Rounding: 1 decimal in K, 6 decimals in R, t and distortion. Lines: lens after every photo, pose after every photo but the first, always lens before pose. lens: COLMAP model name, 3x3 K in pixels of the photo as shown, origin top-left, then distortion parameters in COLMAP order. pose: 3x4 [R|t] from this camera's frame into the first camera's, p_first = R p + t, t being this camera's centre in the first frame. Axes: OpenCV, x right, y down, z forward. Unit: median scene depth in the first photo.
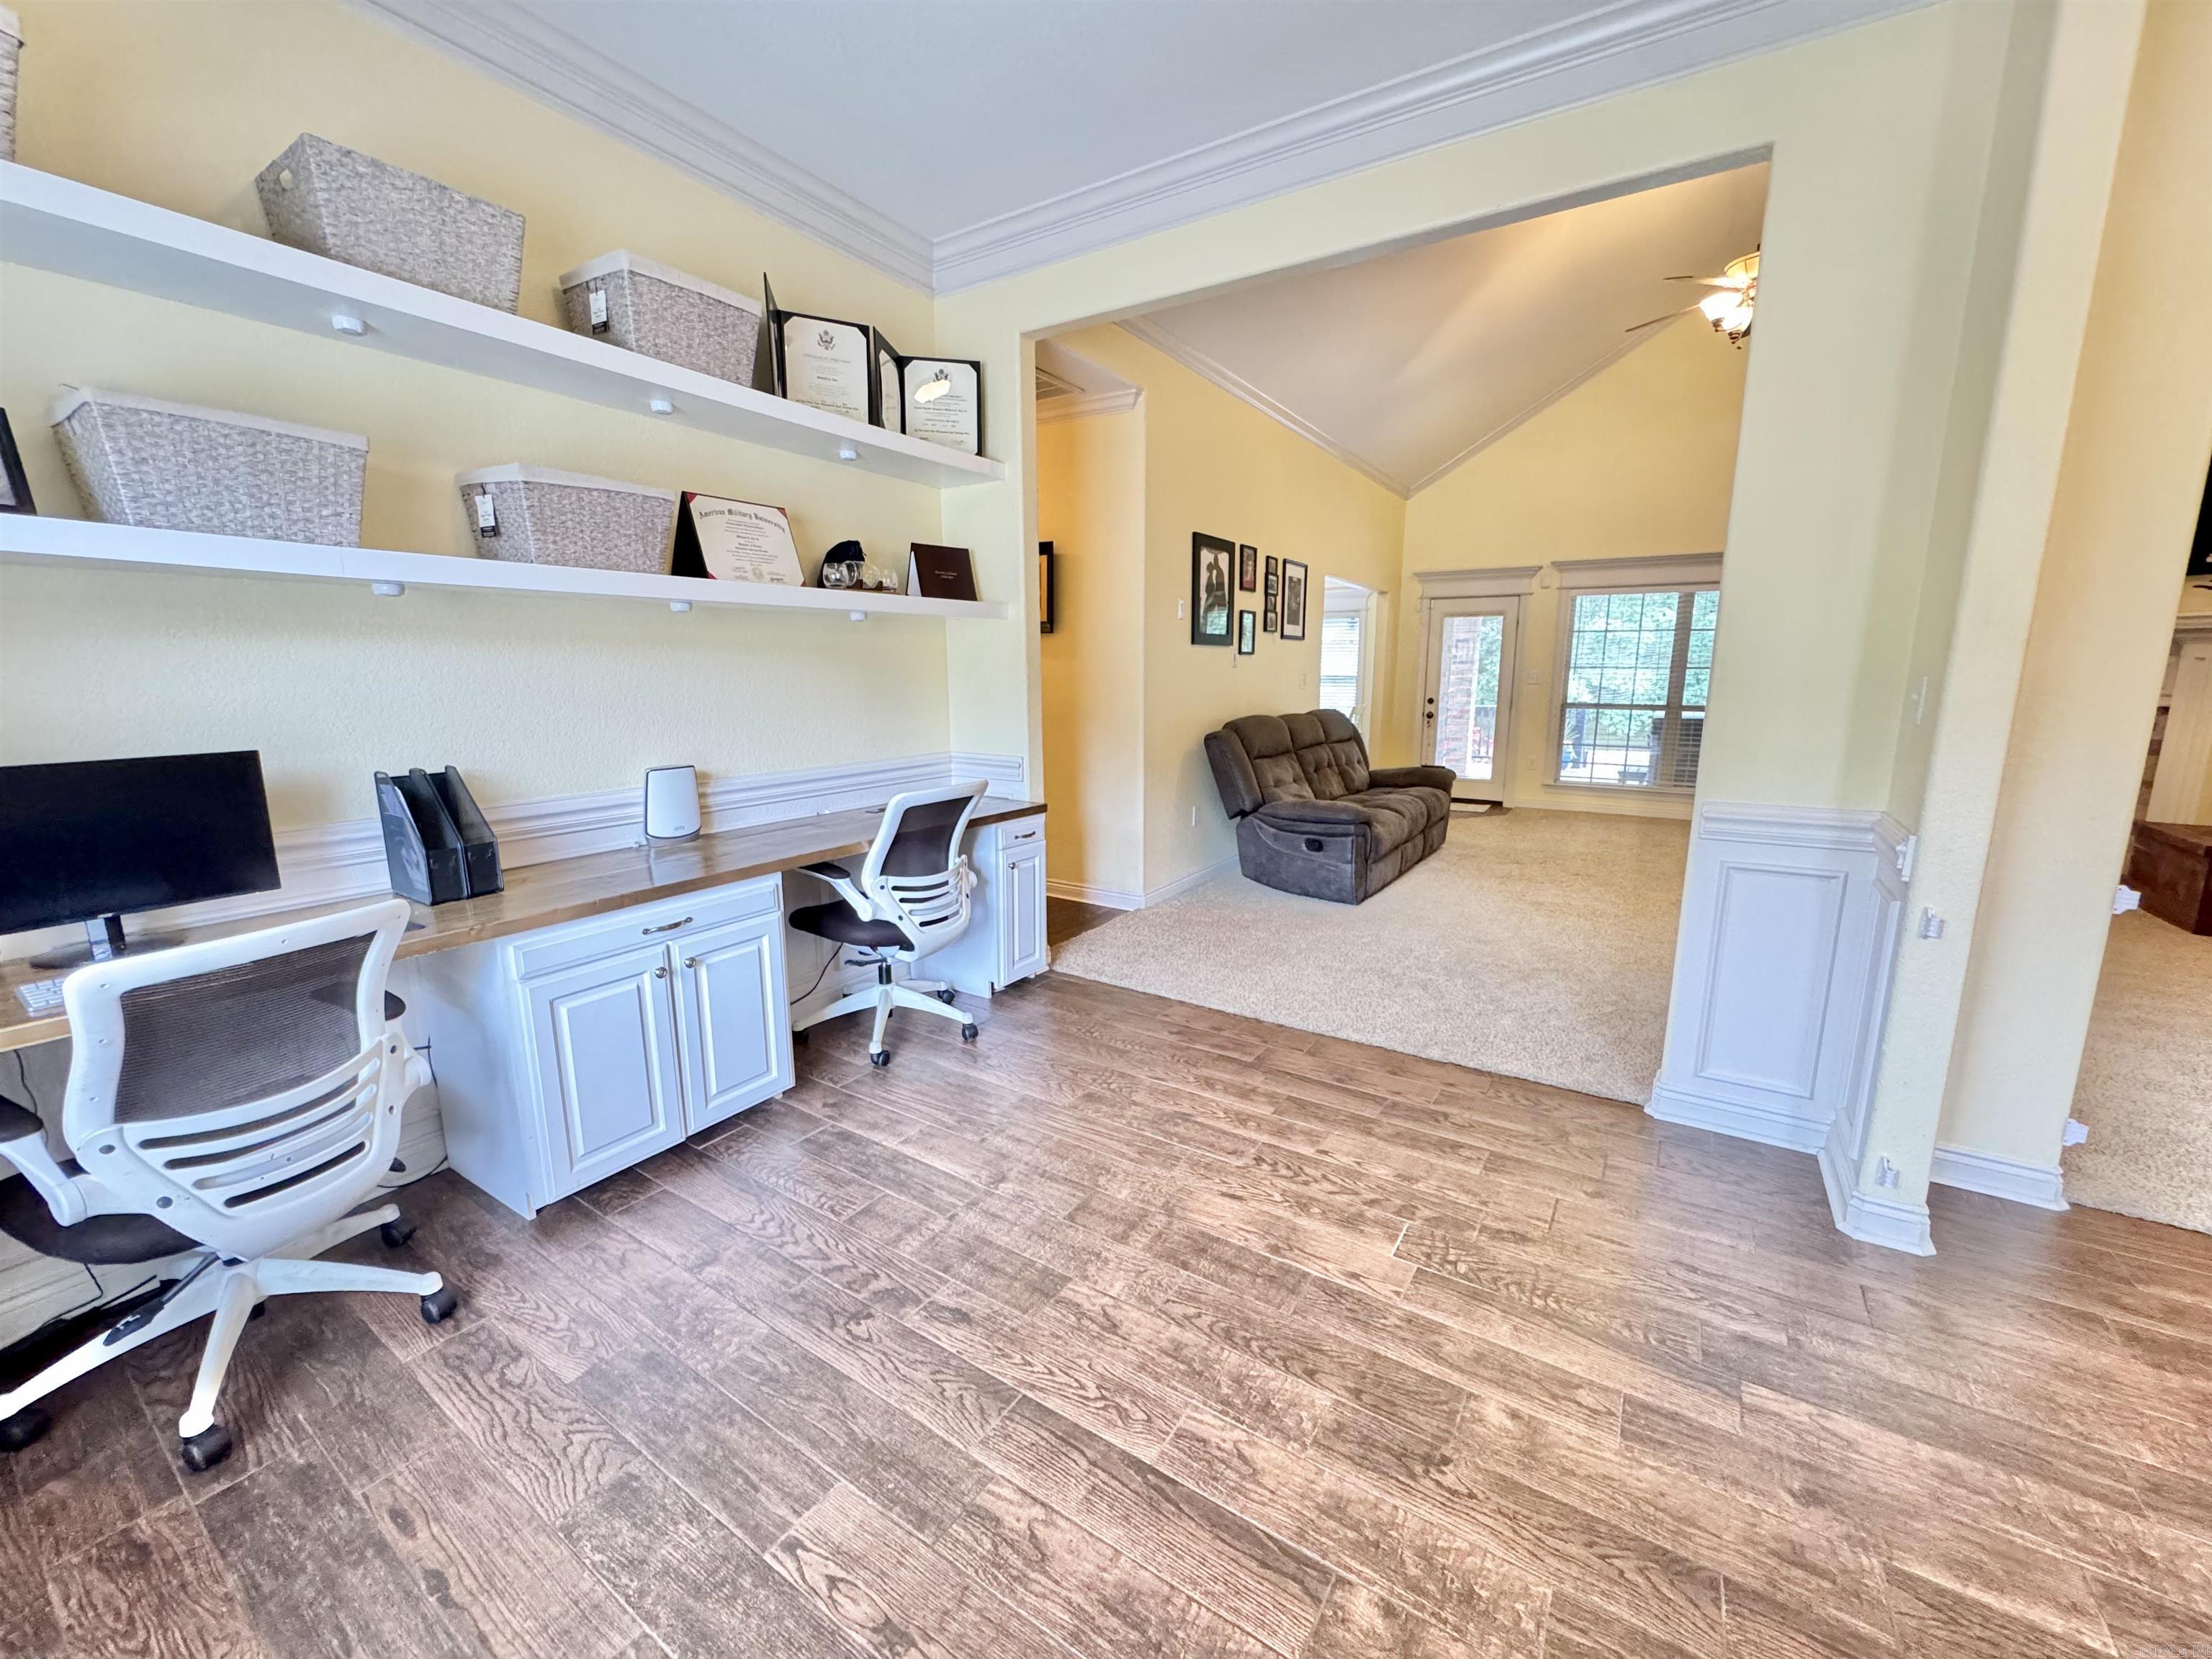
lens RADIAL K [[882.4, 0, 1106.0], [0, 882.4, 829.5], [0, 0, 1]] dist [-0.003998, 0.000575]
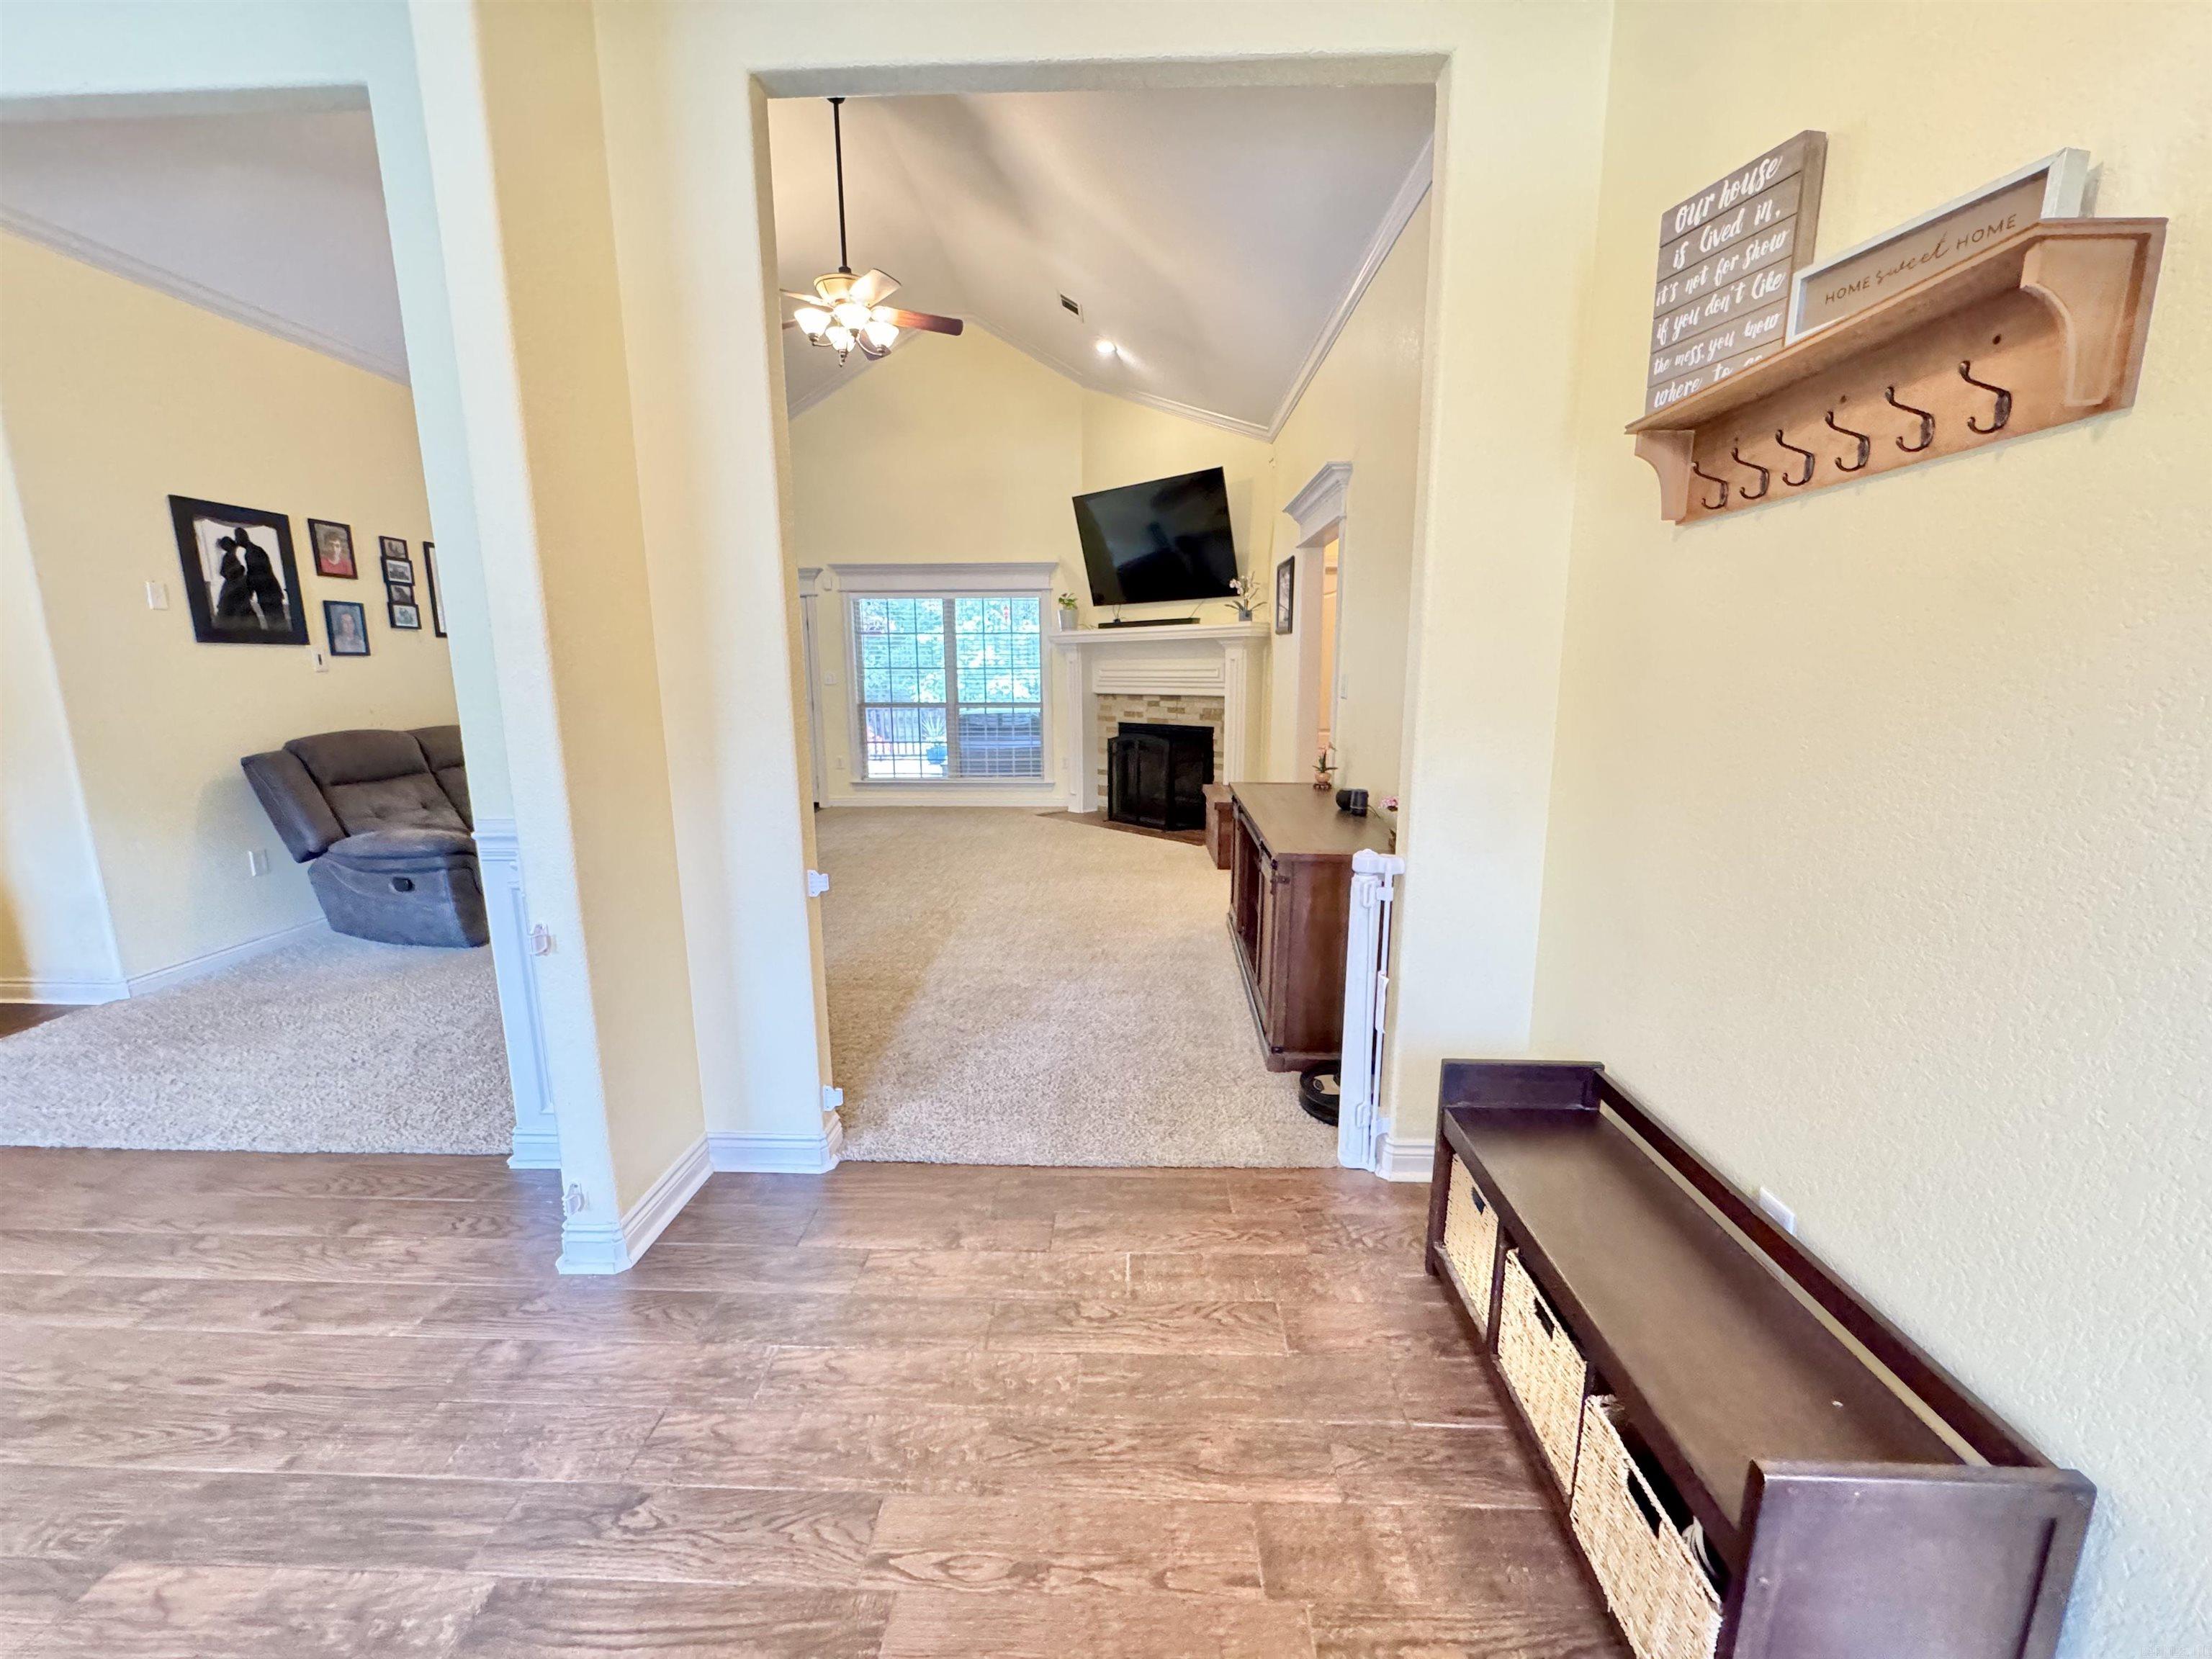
lens RADIAL K [[886.1, 0, 1107.3], [0, 886.1, 830.8], [0, 0, 1]] dist [-0.003525, 0.000411]
pose [[0.861307, -0.097058, 0.498728, 0.652701], [0.097392, 0.994921, 0.025426, 0.016937], [-0.498663, 0.026673, 0.866386, -0.091656]]
